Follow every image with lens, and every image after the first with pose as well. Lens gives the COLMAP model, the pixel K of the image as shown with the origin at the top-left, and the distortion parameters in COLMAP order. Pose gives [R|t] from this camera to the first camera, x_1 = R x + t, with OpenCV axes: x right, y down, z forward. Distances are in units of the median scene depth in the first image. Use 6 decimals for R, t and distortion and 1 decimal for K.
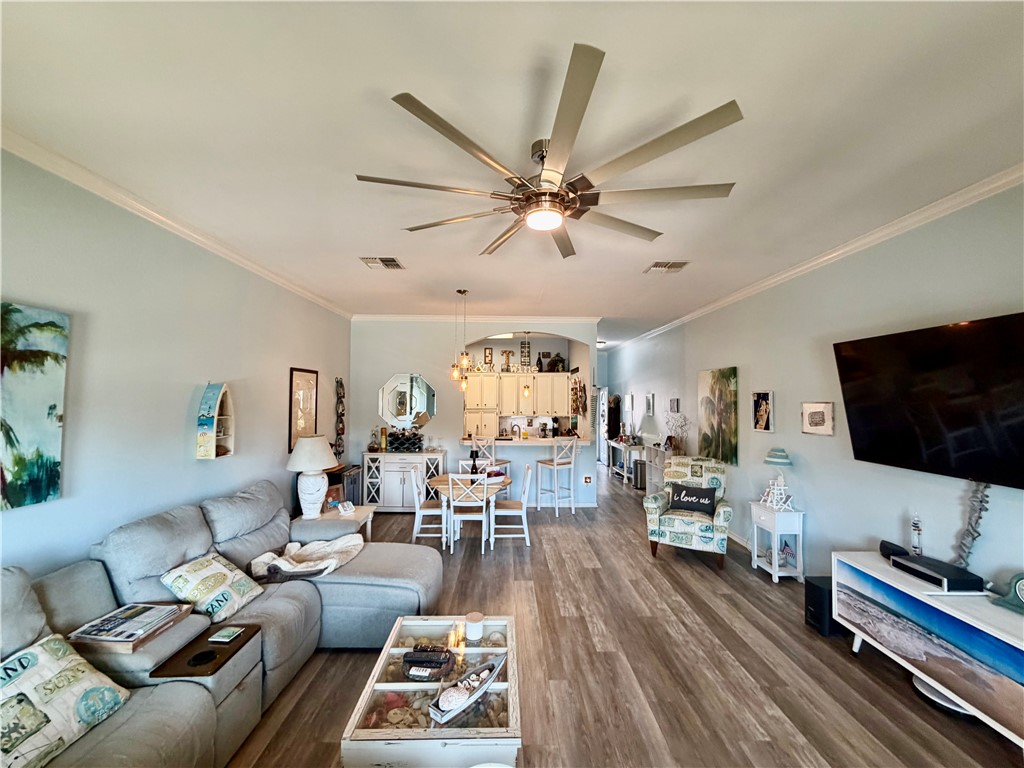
lens RADIAL K [[408.4, 0, 508.4], [0, 408.4, 385.1], [0, 0, 1]] dist [-0.003068, 0.000331]
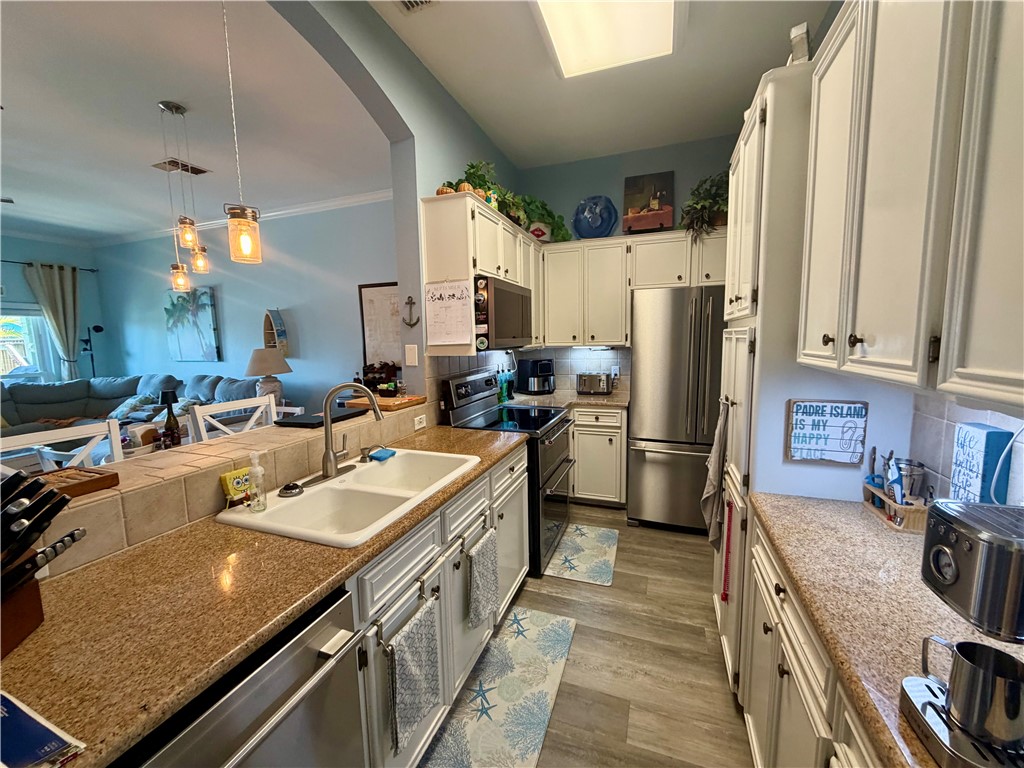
lens RADIAL K [[408.4, 0, 513.6], [0, 408.4, 386.0], [0, 0, 1]] dist [-0.003068, 0.000331]
pose [[-0.351531, 0.114330, -0.929169, 0.360531], [0.042949, 0.993439, 0.105989, 0.137803], [0.935190, -0.002648, -0.354135, 2.072566]]
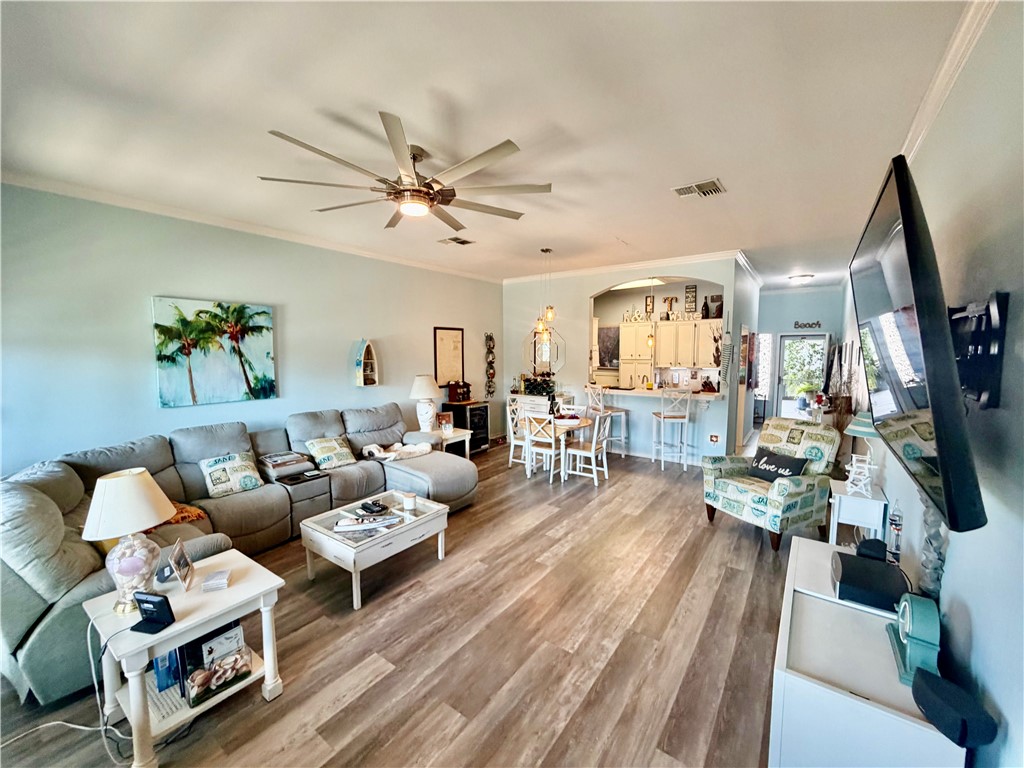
lens RADIAL K [[408.4, 0, 507.8], [0, 408.4, 384.8], [0, 0, 1]] dist [-0.003068, 0.000331]
pose [[0.798044, 0.044950, -0.600920, 0.608541], [0.024515, 0.993967, 0.106908, 0.012240], [0.602100, -0.100049, 0.792127, 0.045674]]
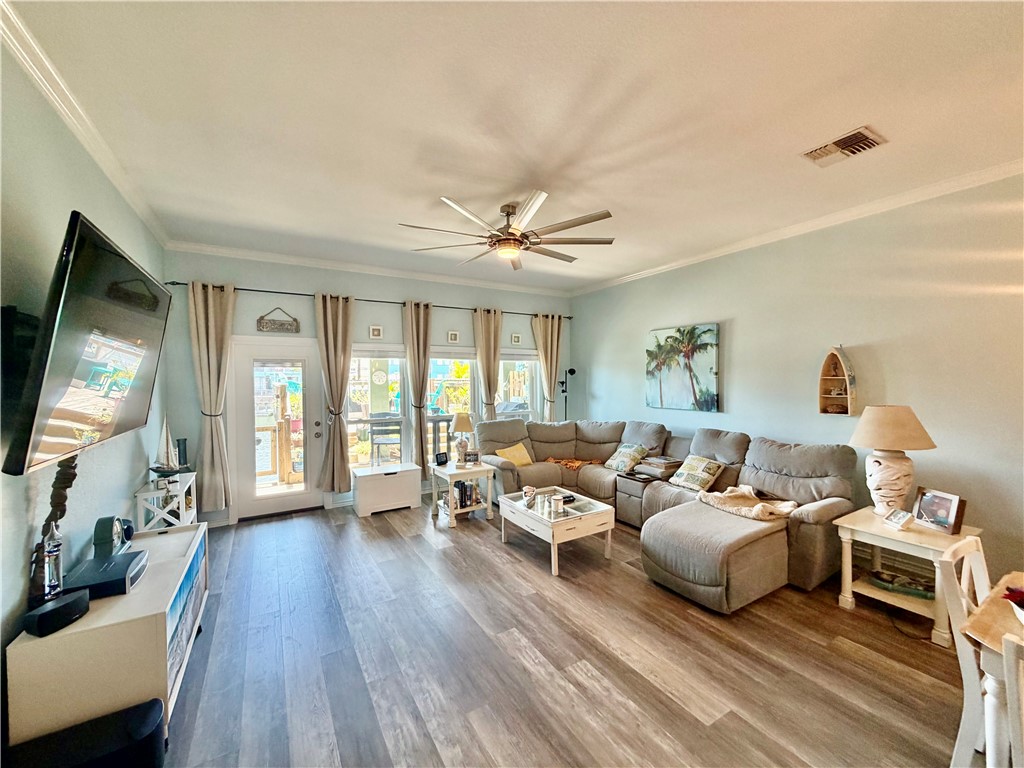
lens RADIAL K [[408.4, 0, 511.3], [0, 408.4, 383.4], [0, 0, 1]] dist [-0.003068, 0.000331]
pose [[-0.861675, 0.006882, -0.507414, 0.497090], [0.016414, 0.999763, -0.014313, 0.082230], [0.507195, -0.020662, -0.861583, 1.299145]]
